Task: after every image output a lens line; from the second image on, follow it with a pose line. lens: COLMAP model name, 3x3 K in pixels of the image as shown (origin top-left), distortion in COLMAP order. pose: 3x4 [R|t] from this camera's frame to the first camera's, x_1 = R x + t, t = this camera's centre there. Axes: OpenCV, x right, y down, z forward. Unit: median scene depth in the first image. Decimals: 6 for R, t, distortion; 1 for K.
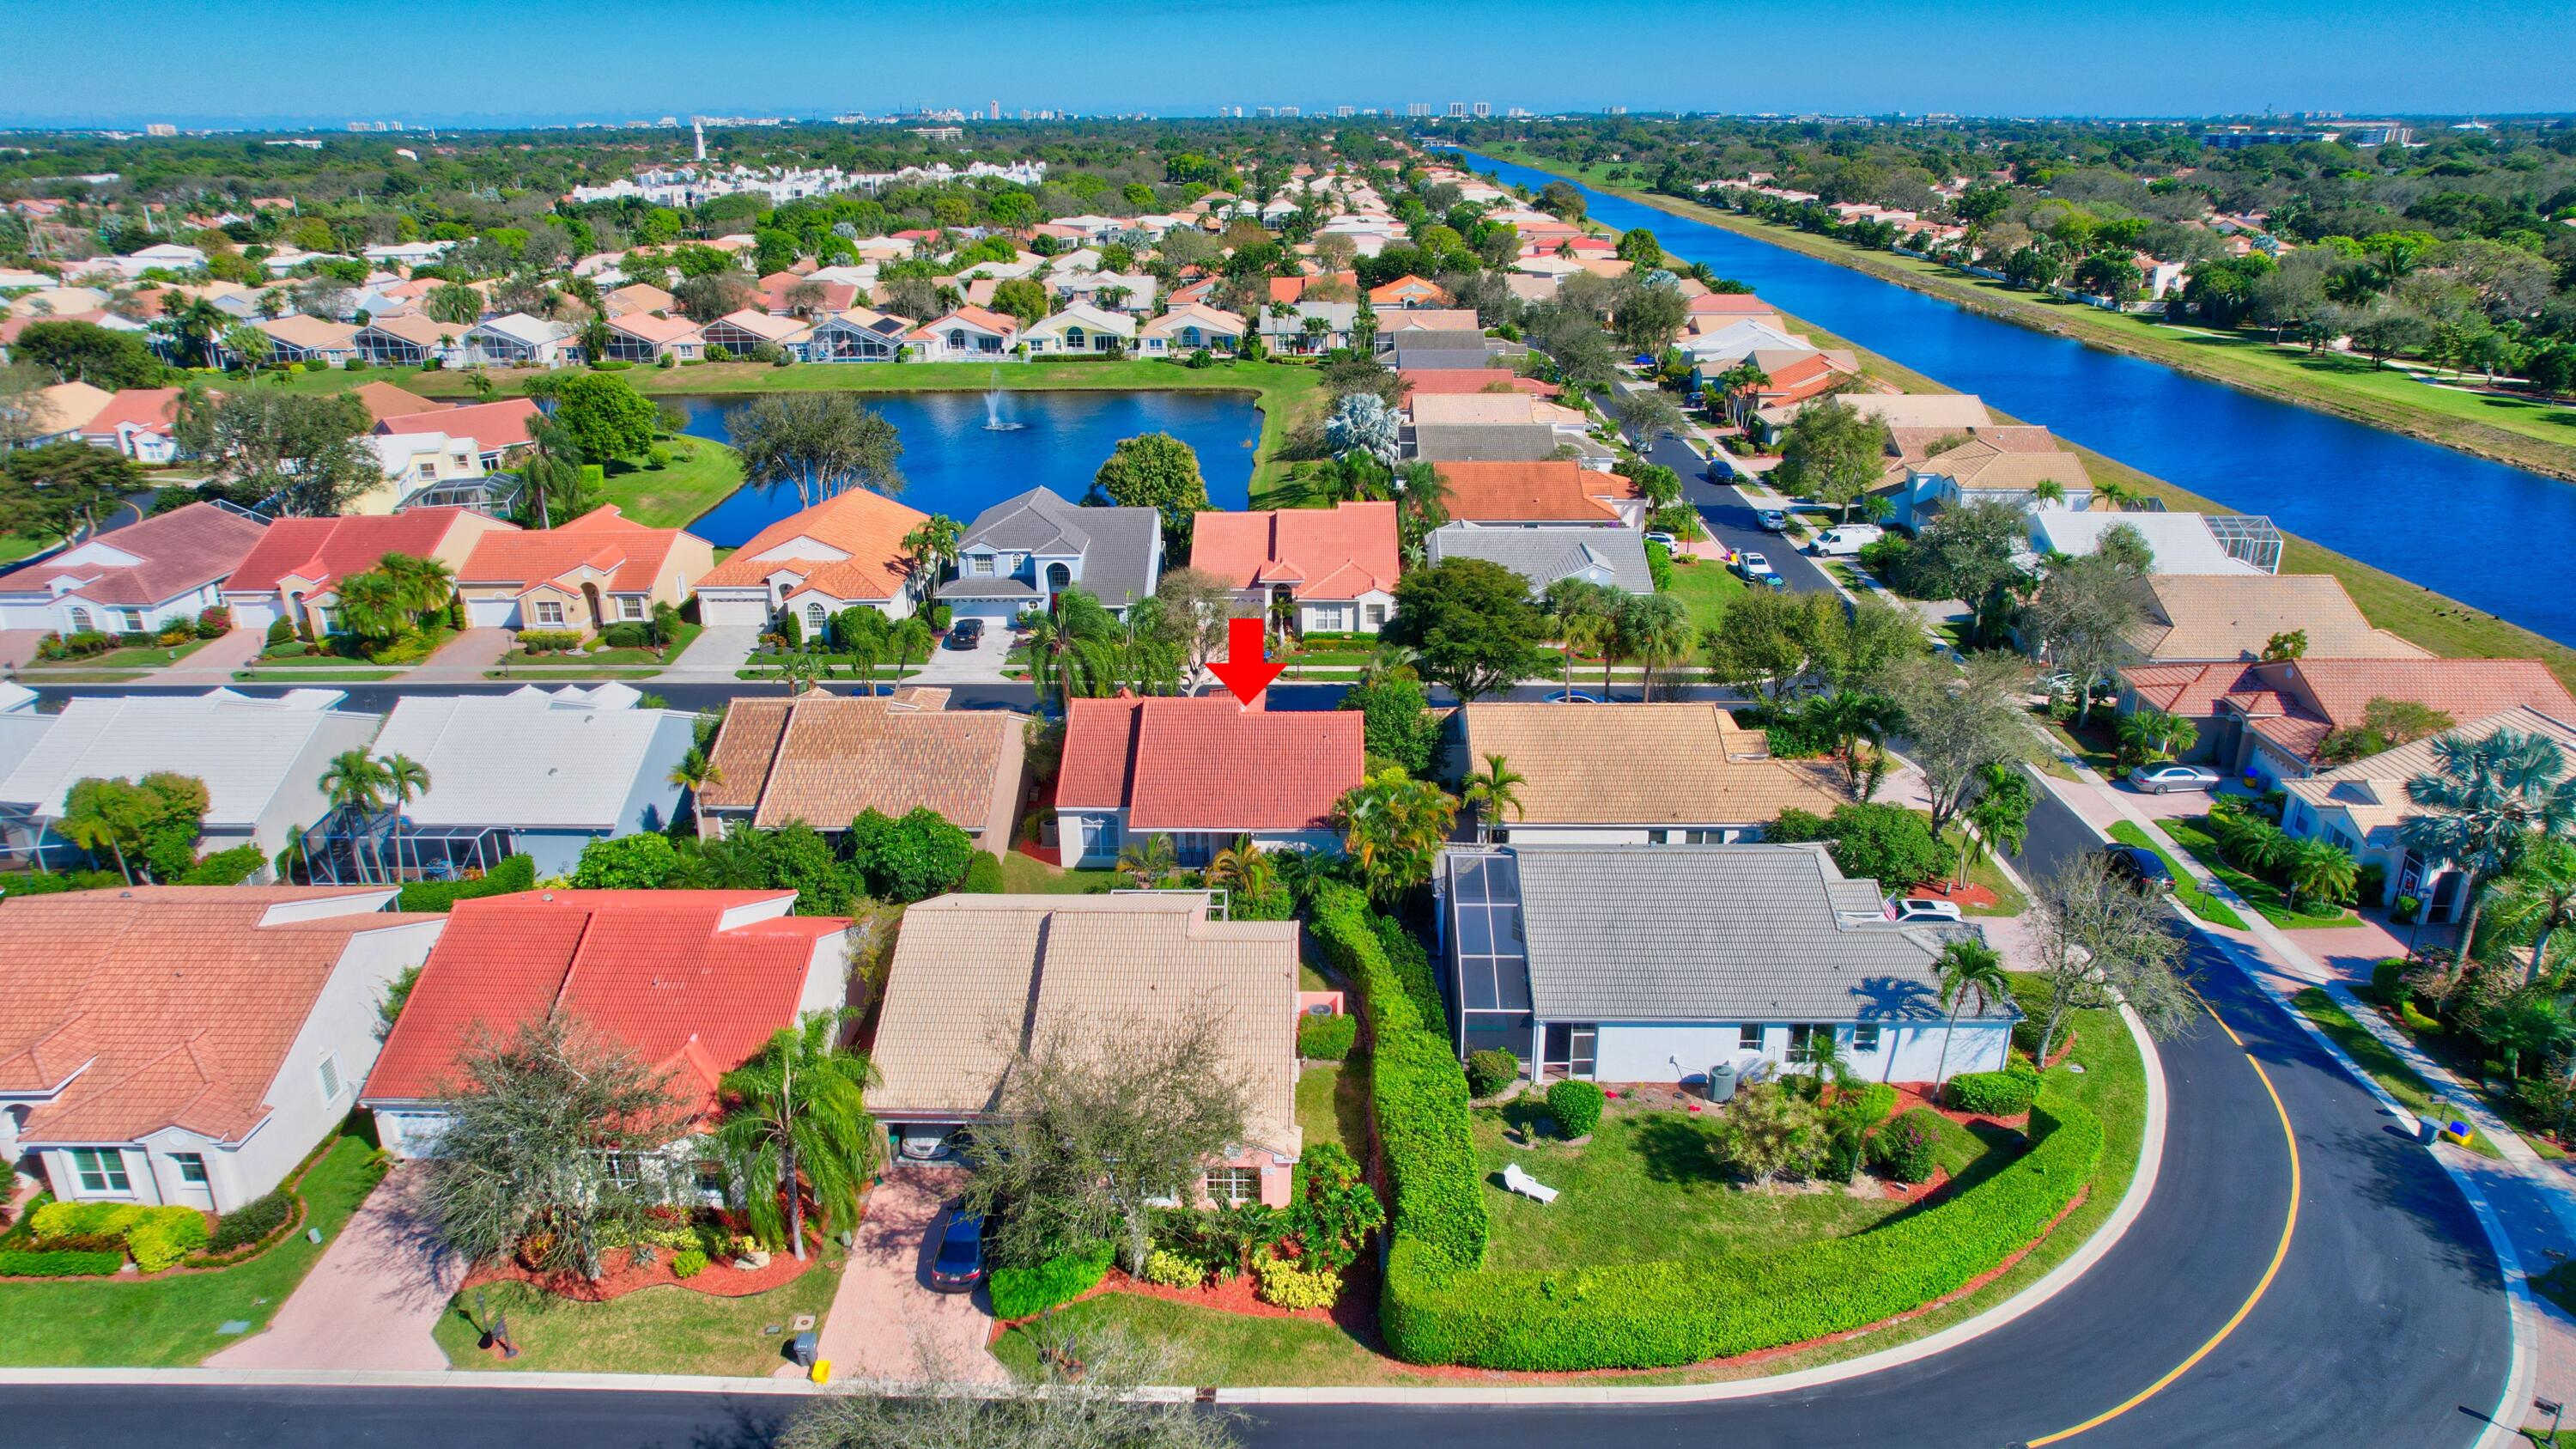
lens RADIAL K [[1603.7, 0, 1288.0], [0, 1603.7, 724.5], [0, 0, 1]] dist [-0.063988, 0.037917]
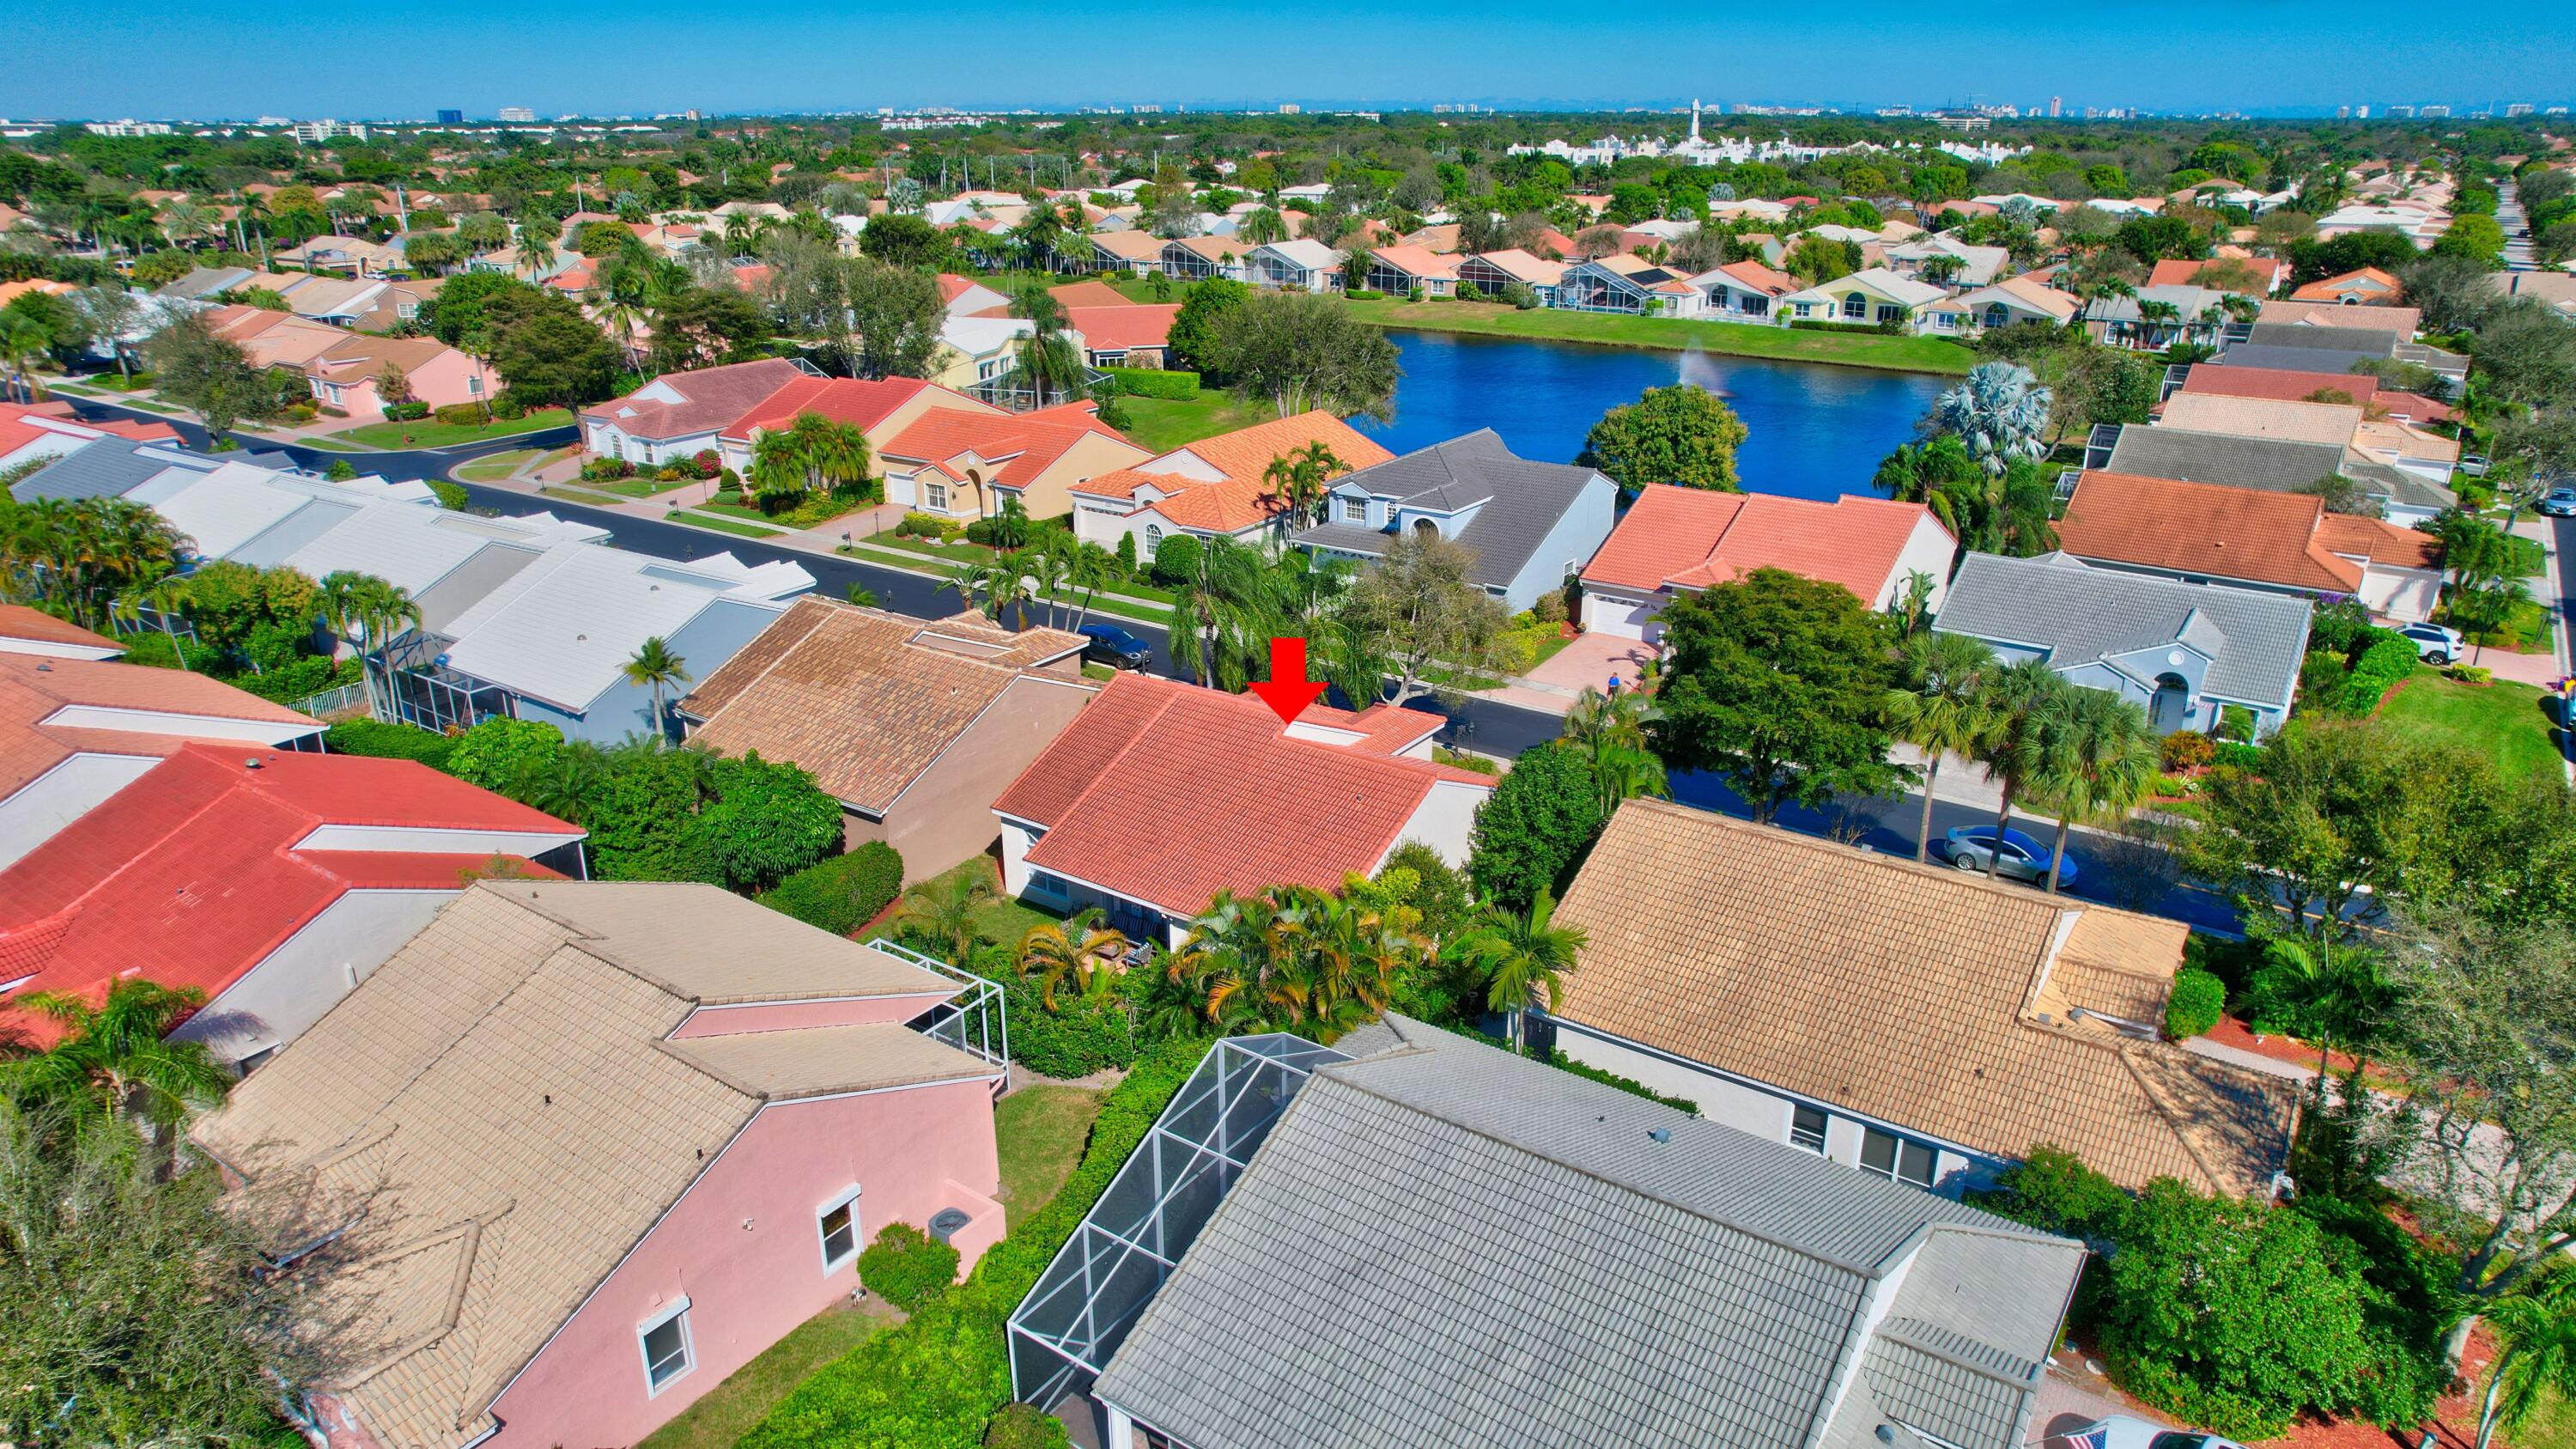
lens RADIAL K [[1624.1, 0, 1288.0], [0, 1624.1, 724.5], [0, 0, 1]] dist [-0.074934, 0.063240]
pose [[0.836240, 0.199720, -0.510700, 0.158625], [-0.197330, 0.978526, 0.059557, -0.026624], [0.511628, 0.050973, 0.857694, 0.212847]]
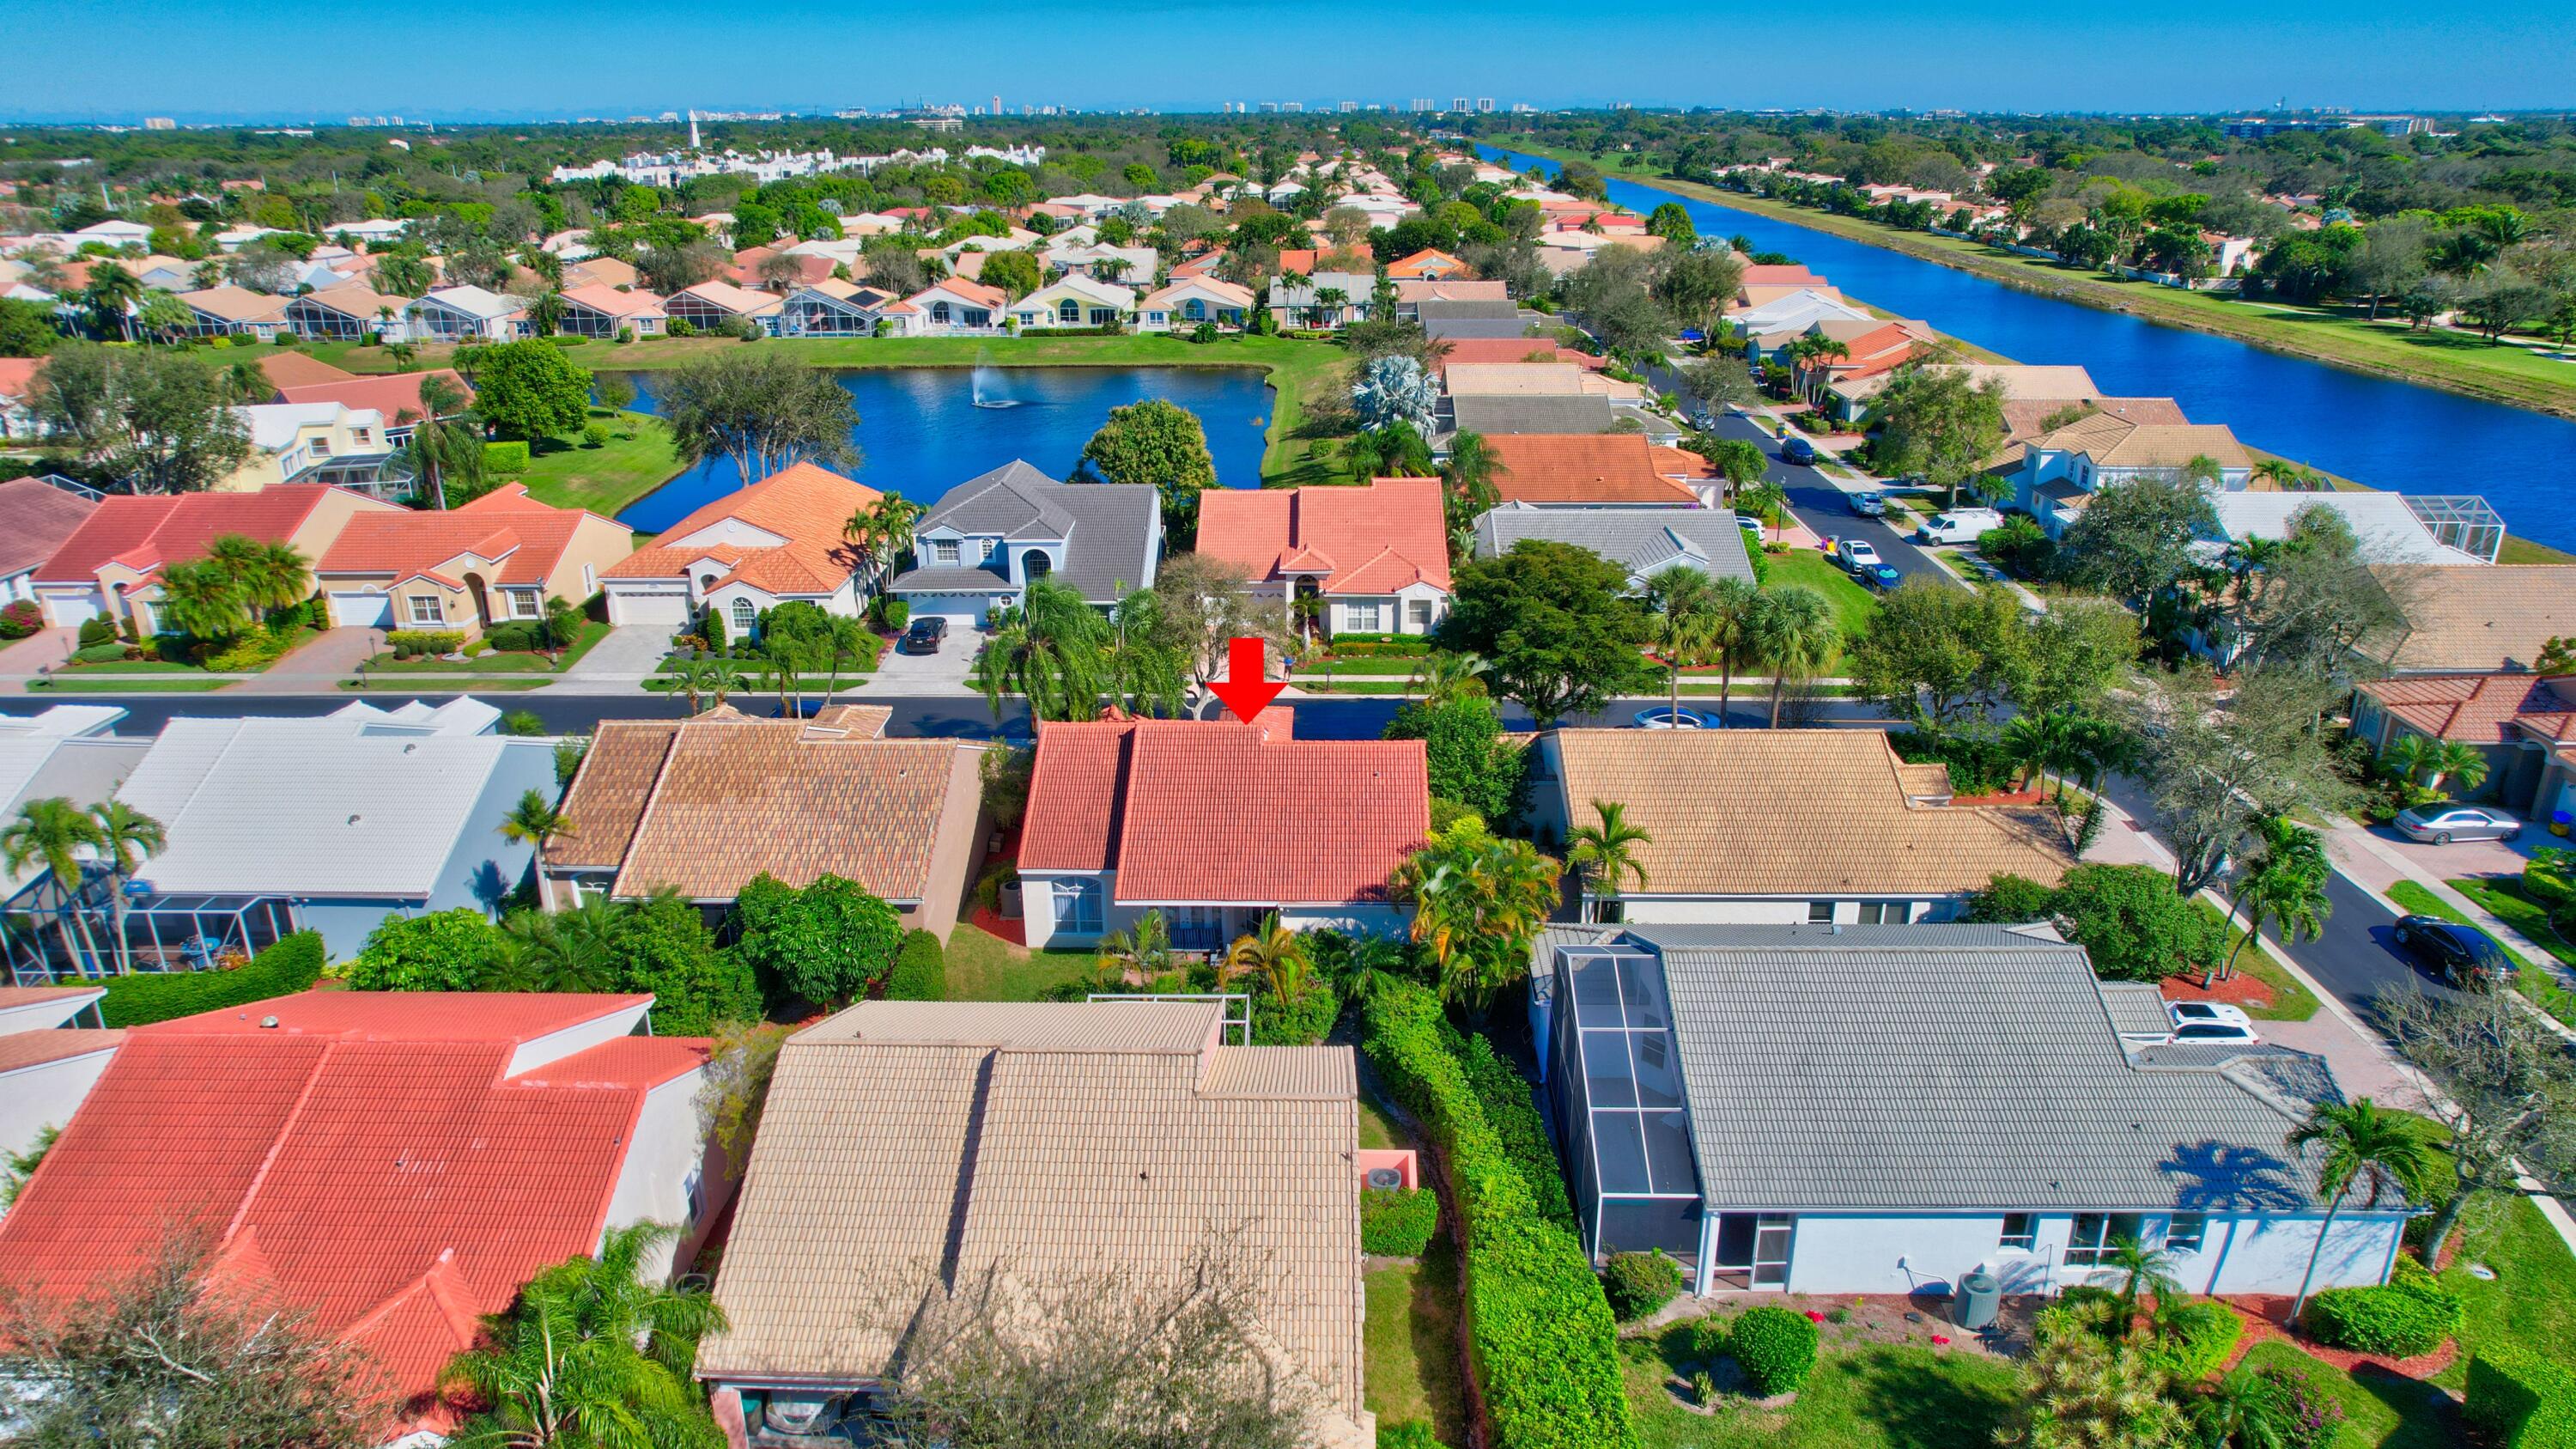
lens RADIAL K [[1624.1, 0, 1288.0], [0, 1624.1, 724.5], [0, 0, 1]] dist [-0.074934, 0.063240]
pose [[0.999997, 0.001316, -0.002043, -0.008259], [-0.001315, 0.999999, 0.000854, -0.008167], [0.002044, -0.000851, 0.999998, 0.116525]]
